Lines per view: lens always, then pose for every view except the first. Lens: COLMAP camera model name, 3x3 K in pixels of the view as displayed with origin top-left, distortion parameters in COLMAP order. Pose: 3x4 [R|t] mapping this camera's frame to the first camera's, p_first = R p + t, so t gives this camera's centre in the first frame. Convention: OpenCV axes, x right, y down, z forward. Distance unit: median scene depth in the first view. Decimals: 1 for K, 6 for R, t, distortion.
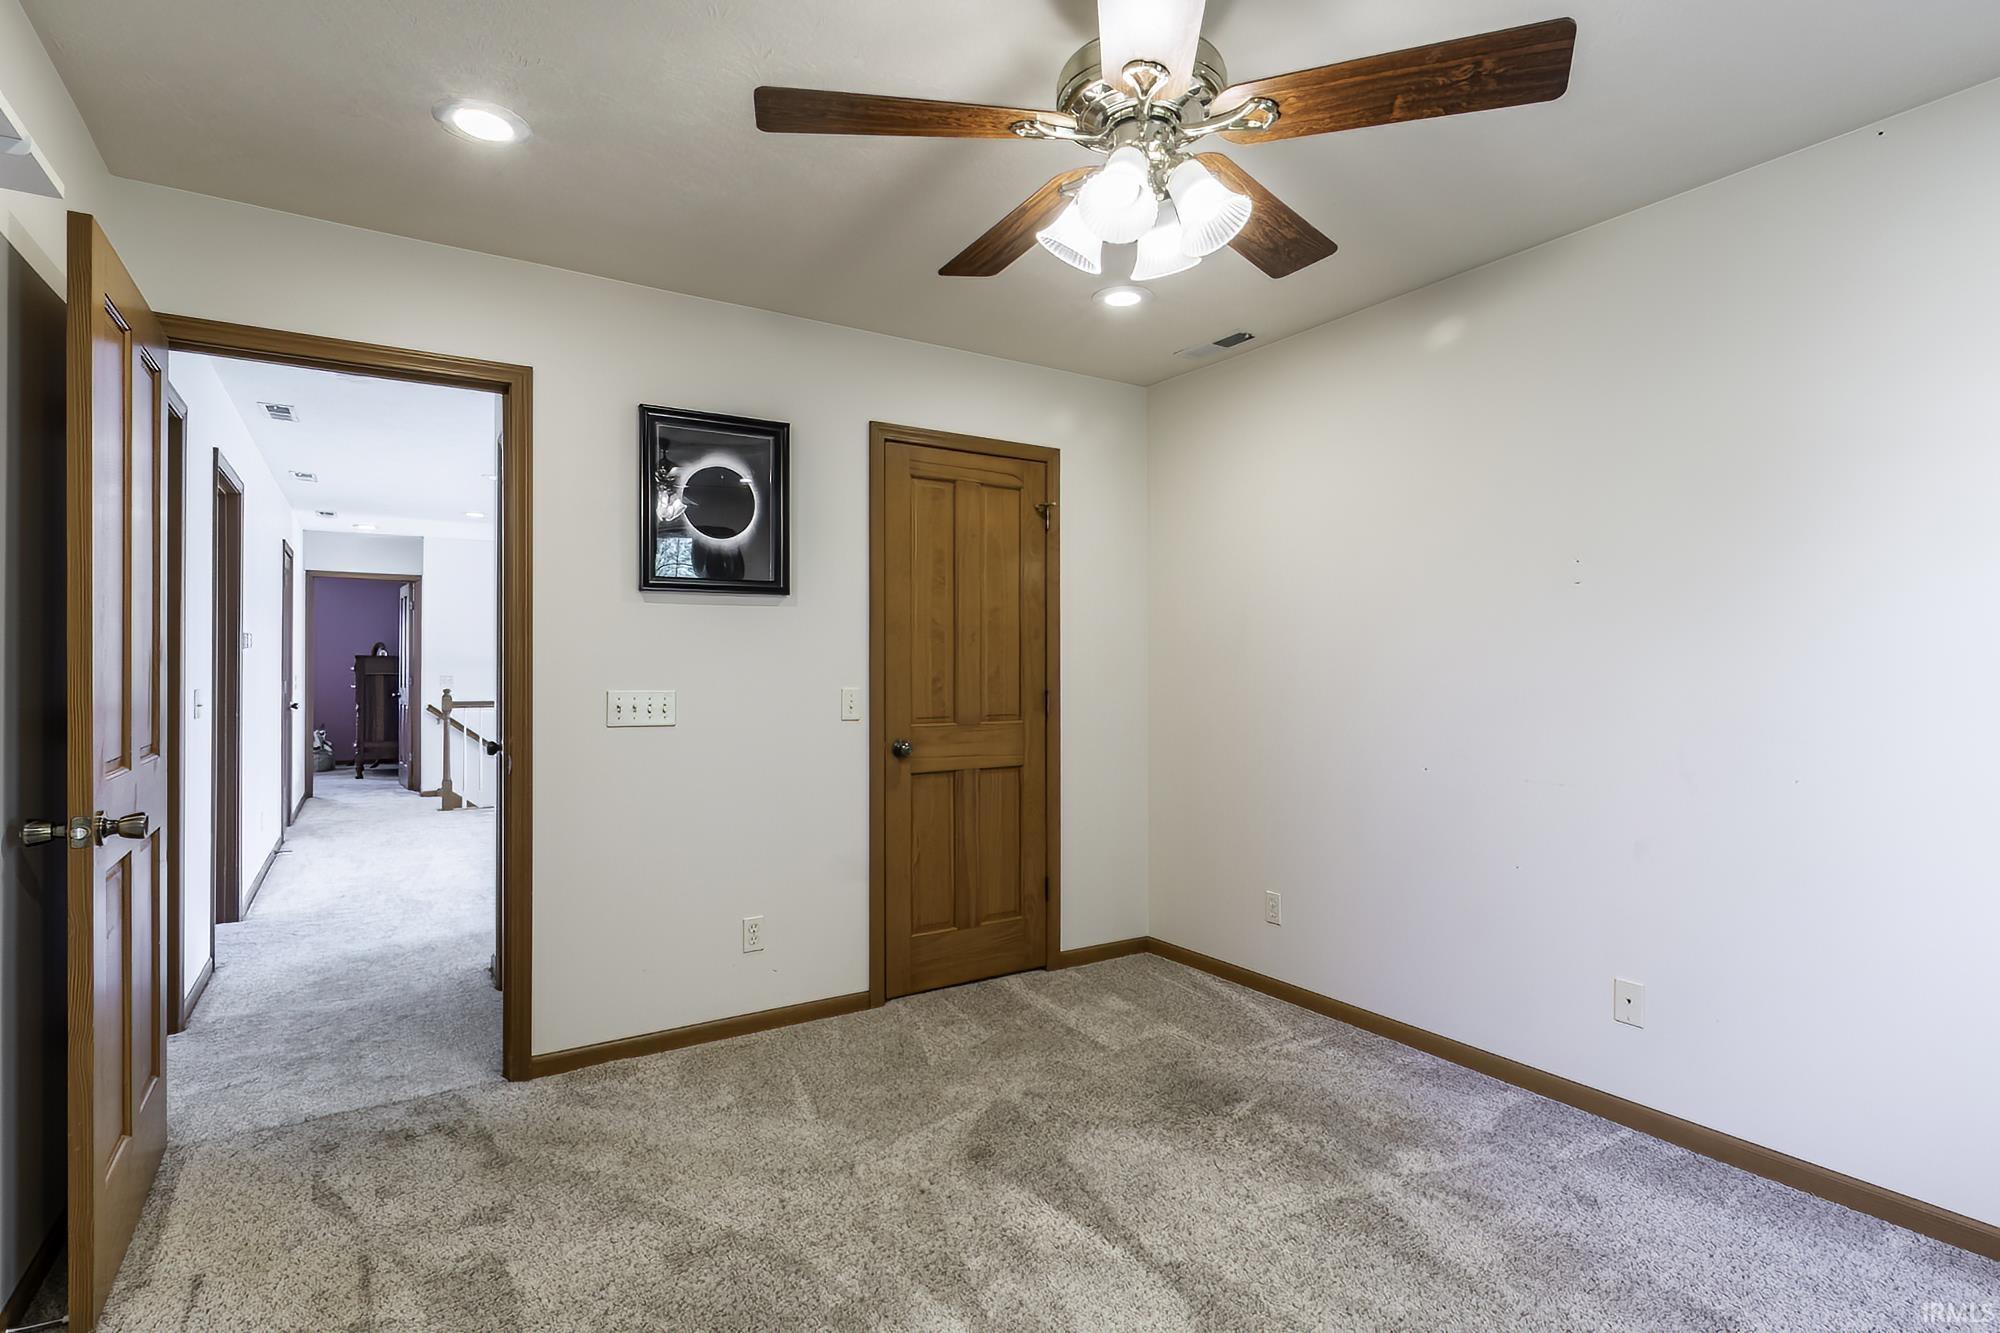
lens RADIAL K [[961.1, 0, 989.1], [0, 961.1, 667.3], [0, 0, 1]] dist [-0.003160, 0.000537]
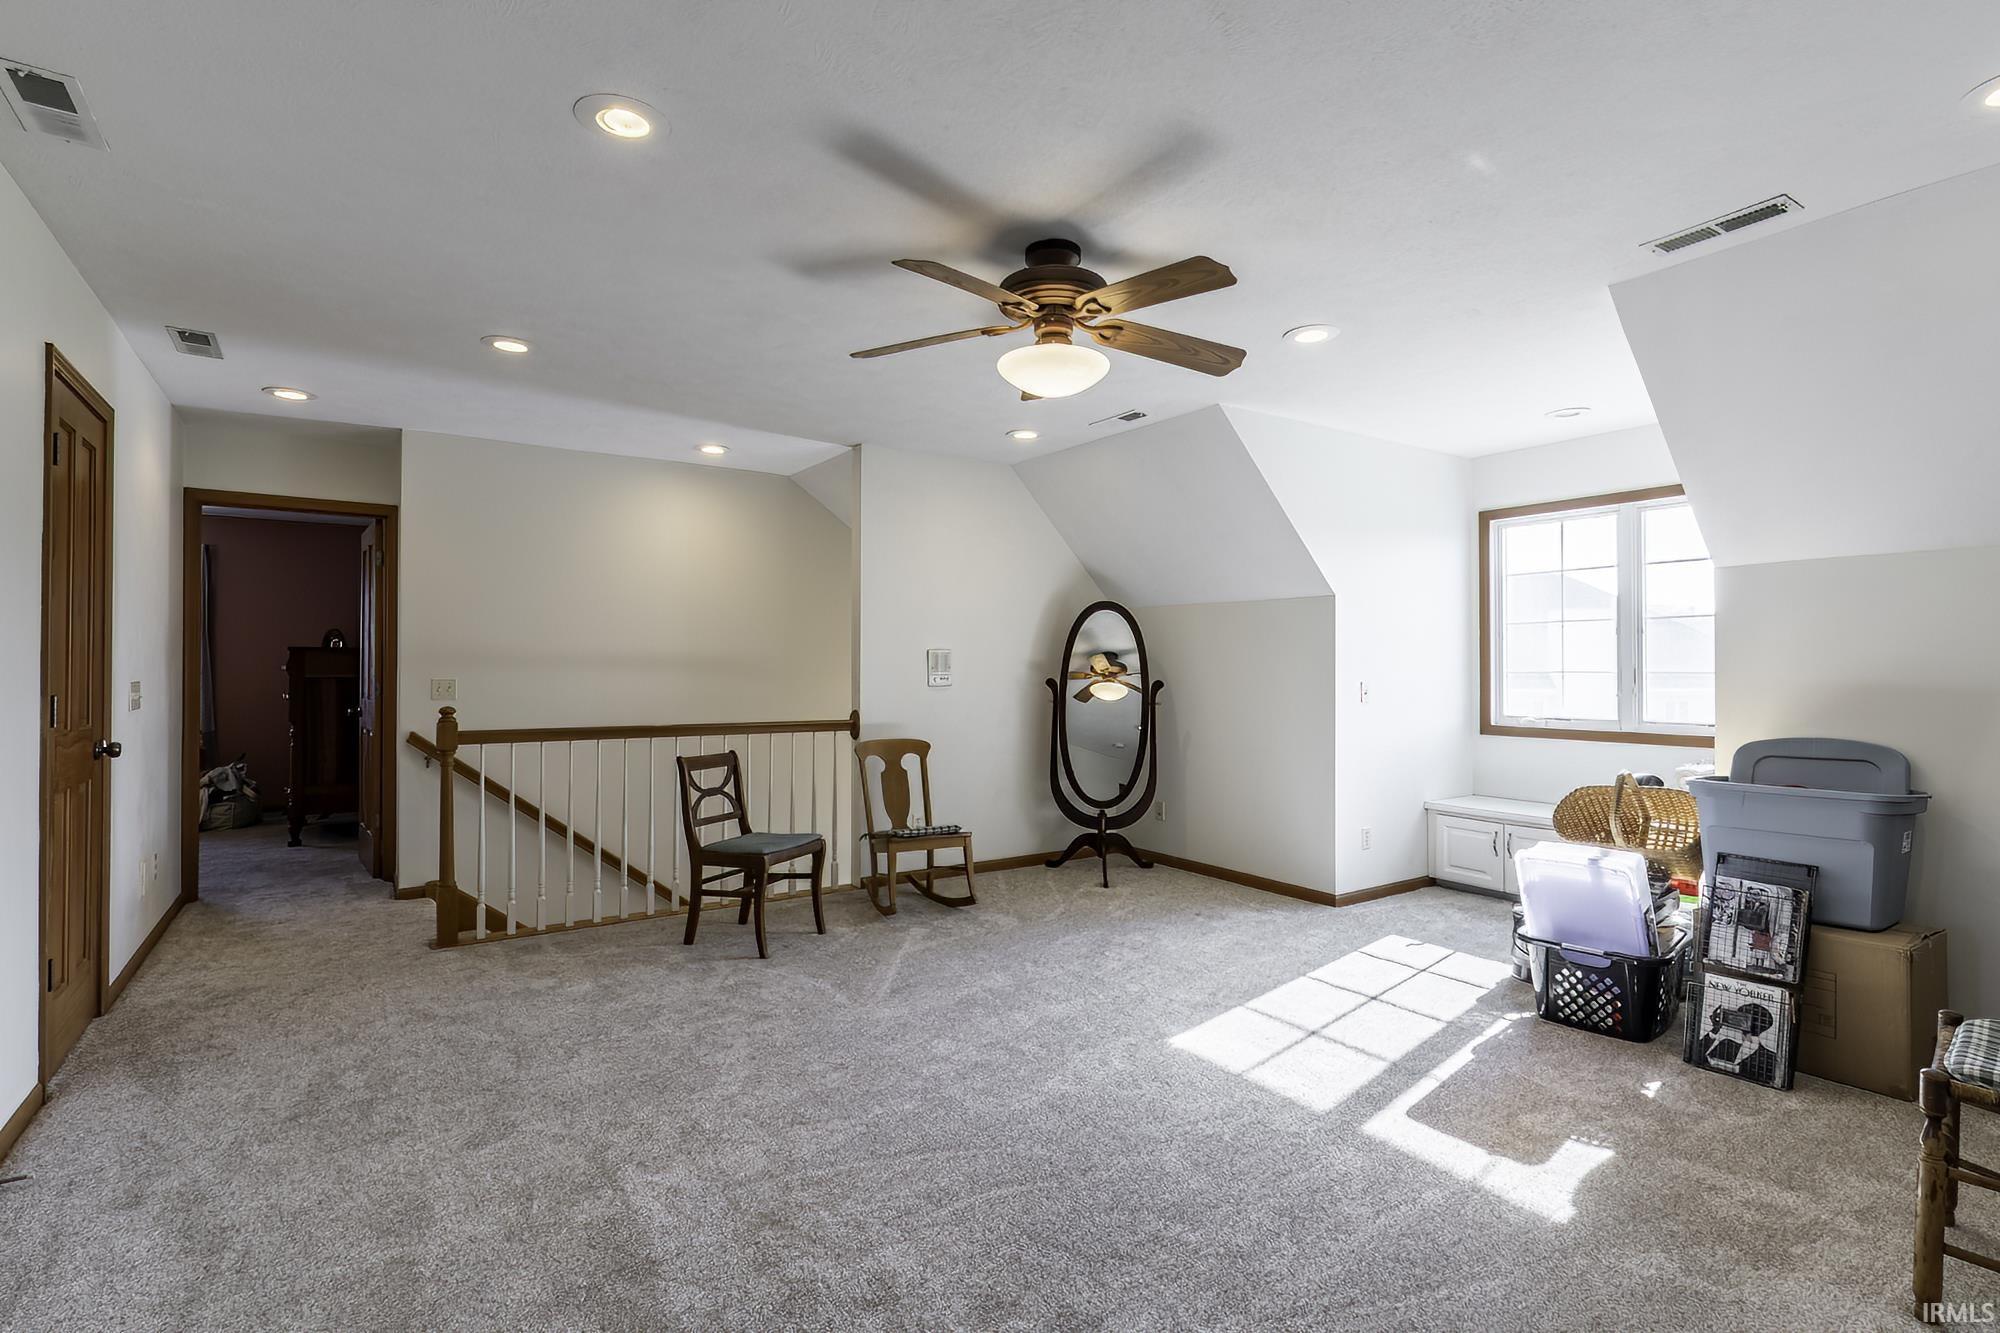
lens RADIAL K [[961.1, 0, 1011.2], [0, 961.1, 664.5], [0, 0, 1]] dist [-0.003160, 0.000537]
pose [[0.999373, -0.001112, 0.035389, -0.250265], [0.001221, 0.999995, -0.003056, 0.001867], [-0.035385, 0.003097, 0.999369, 0.422096]]
